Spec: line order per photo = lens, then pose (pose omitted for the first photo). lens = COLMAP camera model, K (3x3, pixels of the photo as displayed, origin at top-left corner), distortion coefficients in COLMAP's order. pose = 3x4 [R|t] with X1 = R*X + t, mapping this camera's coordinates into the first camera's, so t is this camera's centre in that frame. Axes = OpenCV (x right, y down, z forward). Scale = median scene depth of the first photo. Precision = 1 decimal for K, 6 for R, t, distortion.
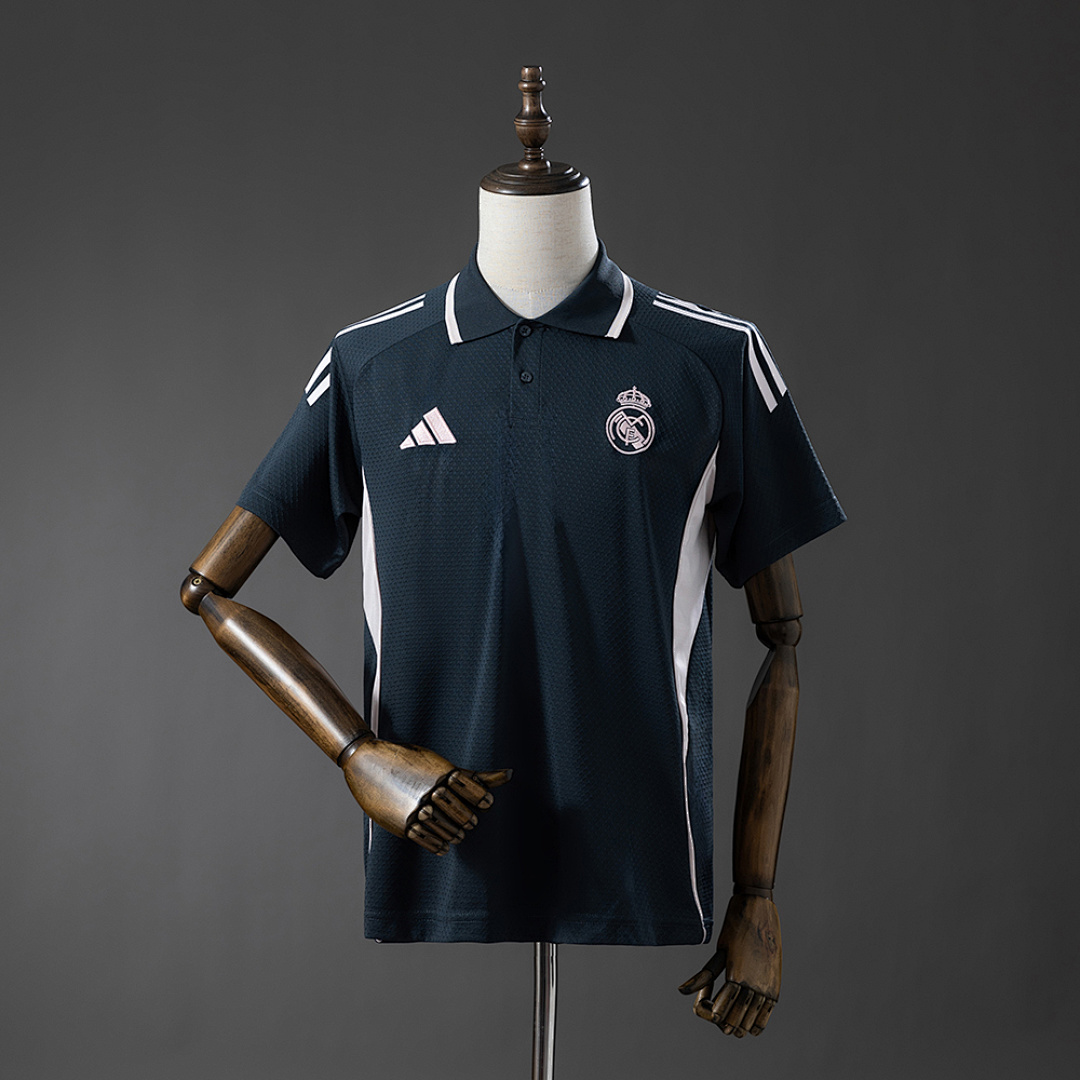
lens RADIAL K [[2766.3, 0, 557.8], [0, 2766.3, 540.1], [0, 0, 1]] dist [0.545368, -0.005474]
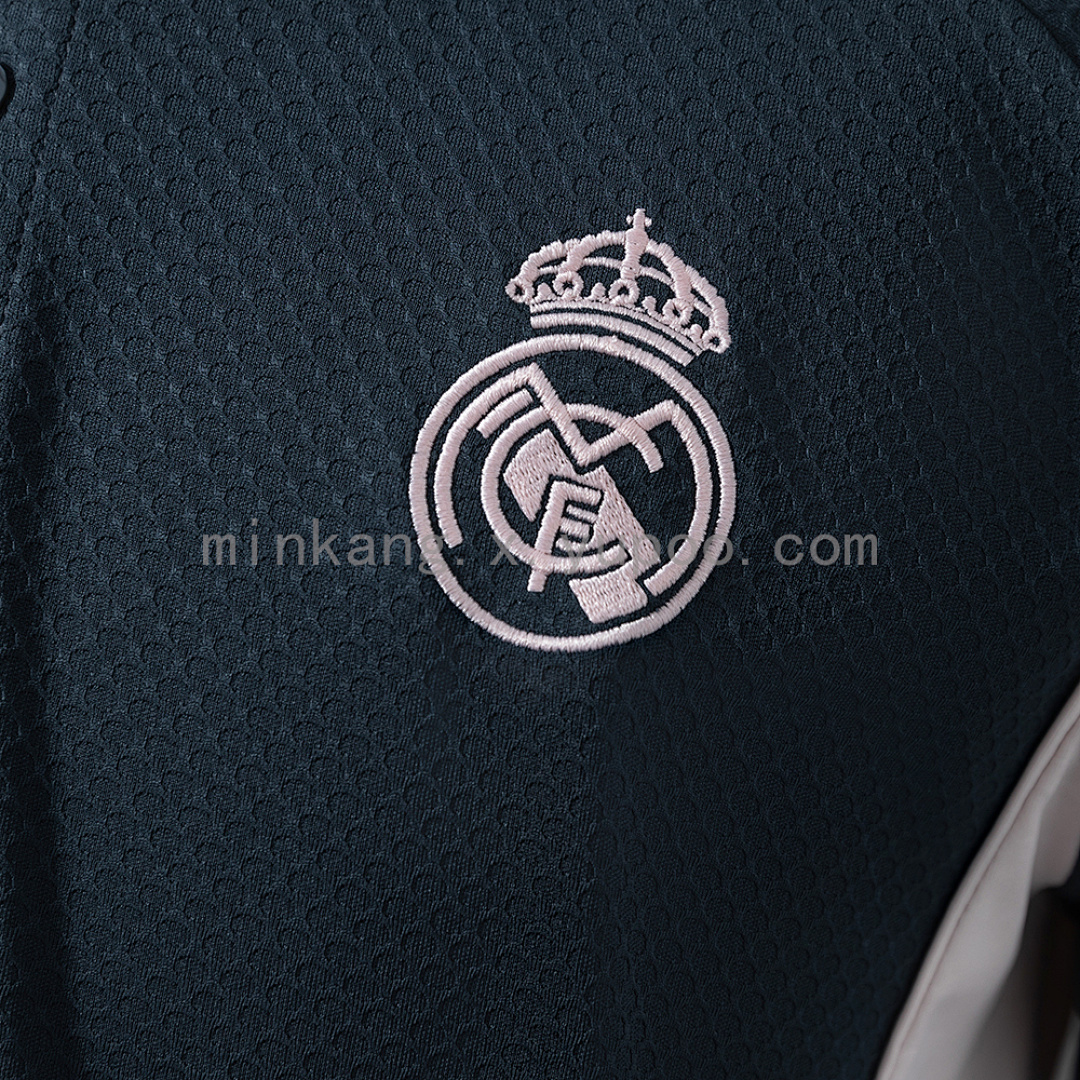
lens RADIAL K [[2811.4, 0, 540.0], [0, 2811.4, 540.0], [0, 0, 1]] dist [0.052067, -0.198625]
pose [[0.981807, 0.107935, -0.156220, 0.049036], [-0.094069, 0.991155, 0.093604, -0.051384], [0.164942, -0.077206, 0.983277, 0.841500]]
